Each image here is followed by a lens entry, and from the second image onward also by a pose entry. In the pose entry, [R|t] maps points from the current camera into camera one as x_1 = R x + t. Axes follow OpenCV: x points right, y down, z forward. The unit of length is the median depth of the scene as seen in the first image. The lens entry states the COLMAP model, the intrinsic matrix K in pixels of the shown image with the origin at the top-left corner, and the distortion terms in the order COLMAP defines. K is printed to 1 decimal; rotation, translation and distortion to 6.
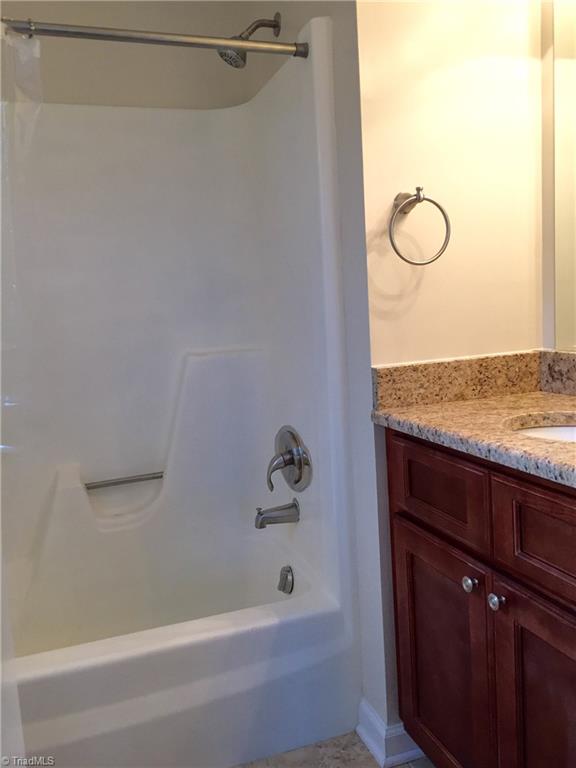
lens RADIAL K [[653.8, 0, 283.6], [0, 653.8, 387.6], [0, 0, 1]] dist [0.080415, -0.098076]
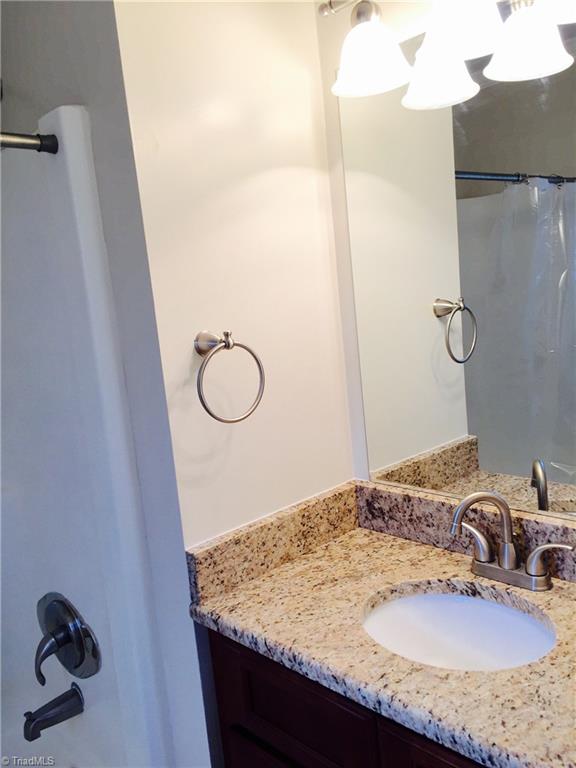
lens RADIAL K [[653.8, 0, 289.3], [0, 653.8, 386.1], [0, 0, 1]] dist [0.080415, -0.098076]
pose [[0.905287, -0.092892, 0.414520, -0.061688], [0.095983, 0.995292, 0.013420, -0.224485], [-0.413815, 0.027638, 0.909941, 0.220482]]
